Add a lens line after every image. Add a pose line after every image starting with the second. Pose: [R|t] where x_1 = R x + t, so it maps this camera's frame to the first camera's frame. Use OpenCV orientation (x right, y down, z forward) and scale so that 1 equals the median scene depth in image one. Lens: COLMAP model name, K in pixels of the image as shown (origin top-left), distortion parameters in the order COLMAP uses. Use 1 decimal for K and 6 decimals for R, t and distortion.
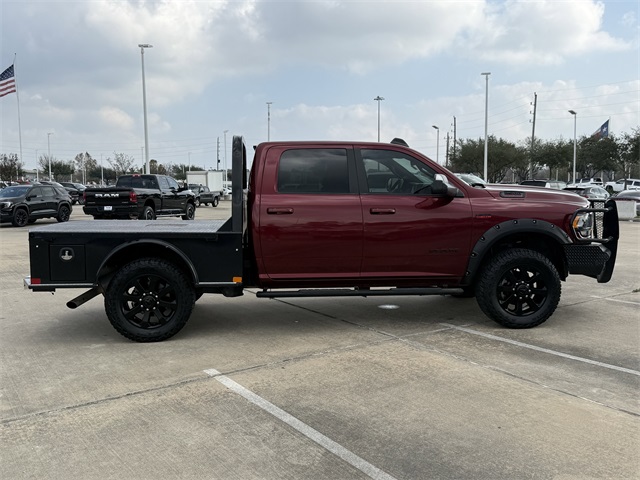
lens RADIAL K [[602.6, 0, 322.2], [0, 602.6, 239.2], [0, 0, 1]] dist [0.061403, 0.000000]
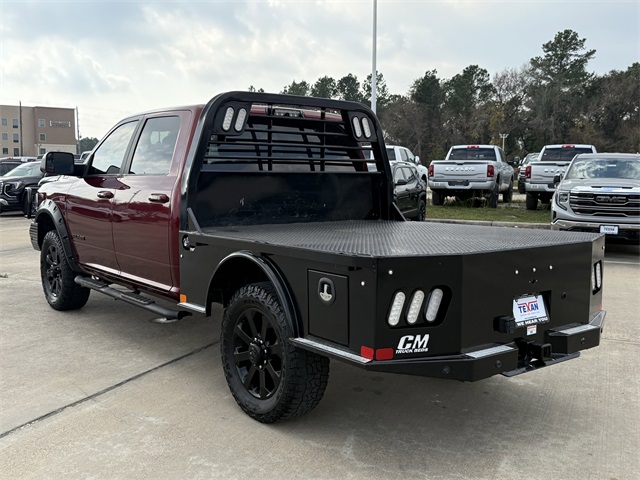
lens RADIAL K [[662.7, 0, 313.8], [0, 662.7, 235.0], [0, 0, 1]] dist [0.056220, 0.000000]
pose [[-0.534716, -0.077141, 0.841504, -0.927600], [0.065522, 0.989042, 0.132301, -0.130546], [-0.842488, 0.125880, -0.523802, 1.650210]]
